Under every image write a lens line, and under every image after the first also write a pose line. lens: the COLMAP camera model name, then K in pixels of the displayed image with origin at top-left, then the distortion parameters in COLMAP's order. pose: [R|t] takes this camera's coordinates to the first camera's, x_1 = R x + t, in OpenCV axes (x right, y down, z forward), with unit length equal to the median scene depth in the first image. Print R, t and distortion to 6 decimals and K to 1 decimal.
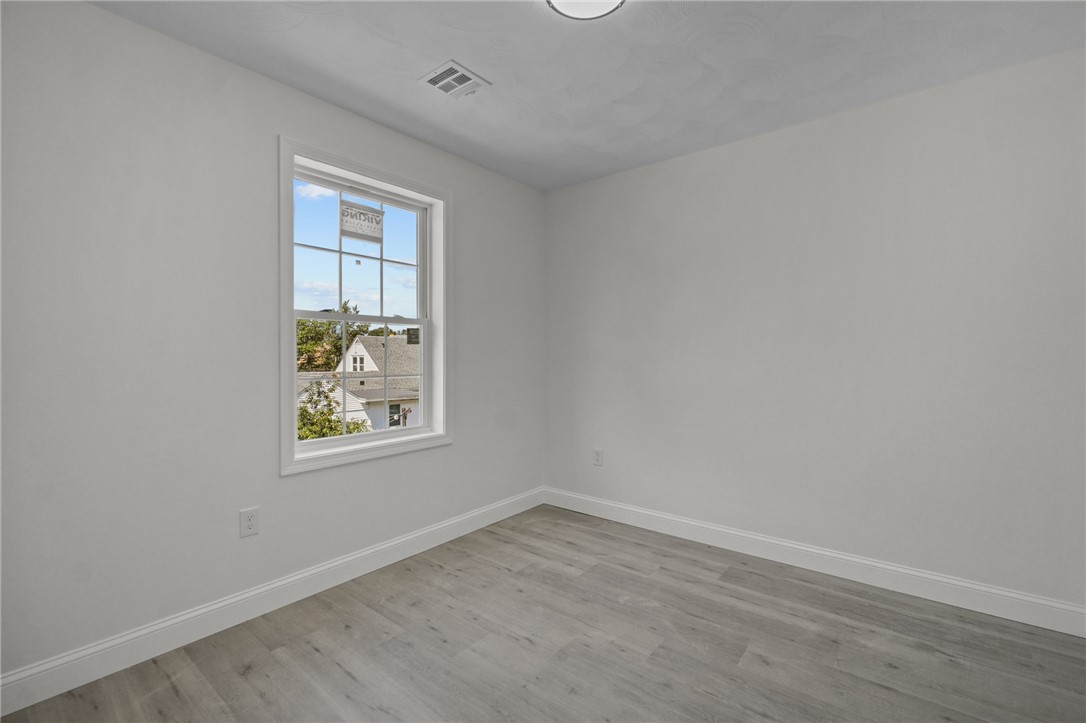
lens RADIAL K [[474.9, 0, 555.2], [0, 474.9, 364.4], [0, 0, 1]] dist [-0.019632, -0.000150]
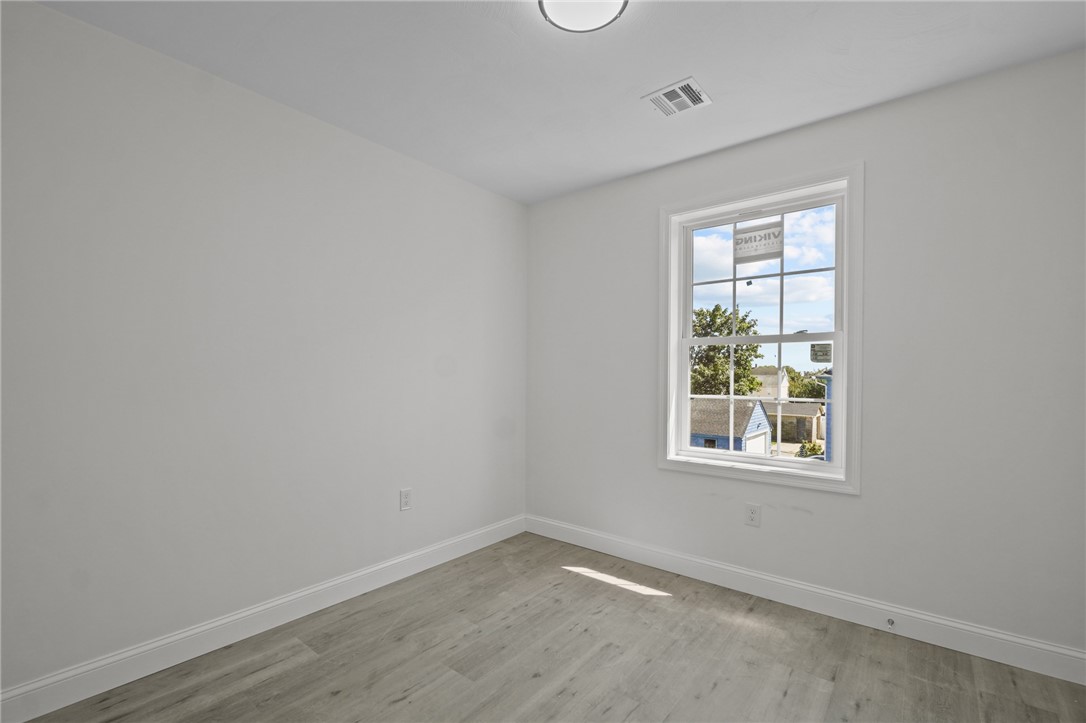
lens RADIAL K [[478.1, 0, 534.4], [0, 478.1, 369.0], [0, 0, 1]] dist [-0.016894, -0.000371]
pose [[-0.066748, -0.015591, -0.997648, 0.597640], [-0.022180, 0.999654, -0.014138, -0.009818], [0.997523, 0.021184, -0.067070, 0.579526]]
